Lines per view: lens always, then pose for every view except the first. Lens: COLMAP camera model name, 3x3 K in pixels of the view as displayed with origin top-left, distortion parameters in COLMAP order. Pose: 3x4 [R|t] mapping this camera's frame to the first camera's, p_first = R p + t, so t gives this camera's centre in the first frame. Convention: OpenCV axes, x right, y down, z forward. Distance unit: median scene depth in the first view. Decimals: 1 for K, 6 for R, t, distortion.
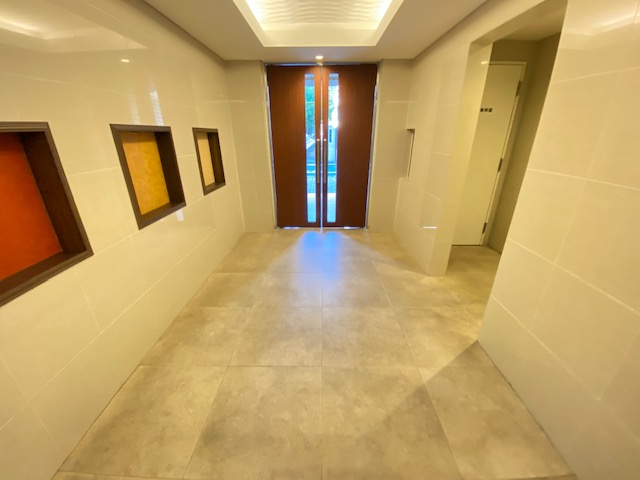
lens RADIAL K [[261.3, 0, 318.3], [0, 261.3, 242.5], [0, 0, 1]] dist [0.017873, -0.019087]
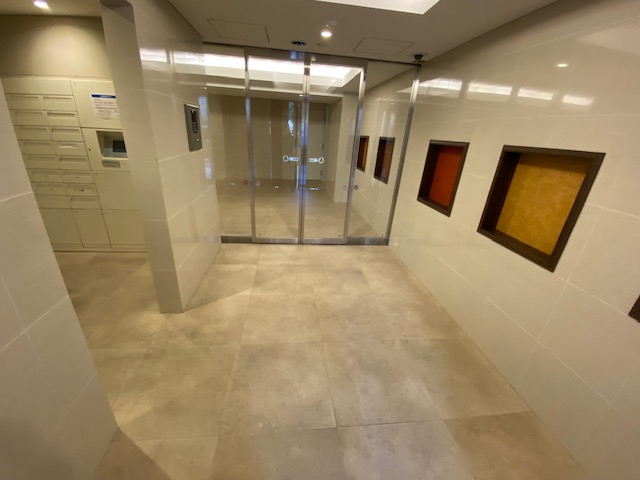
lens RADIAL K [[261.3, 0, 318.3], [0, 261.3, 242.5], [0, 0, 1]] dist [0.017873, -0.019087]
pose [[-0.991819, -0.007293, -0.127444, 0.162575], [-0.095930, 0.701246, 0.706436, -0.689087], [0.084217, 0.712882, -0.696208, 1.580084]]
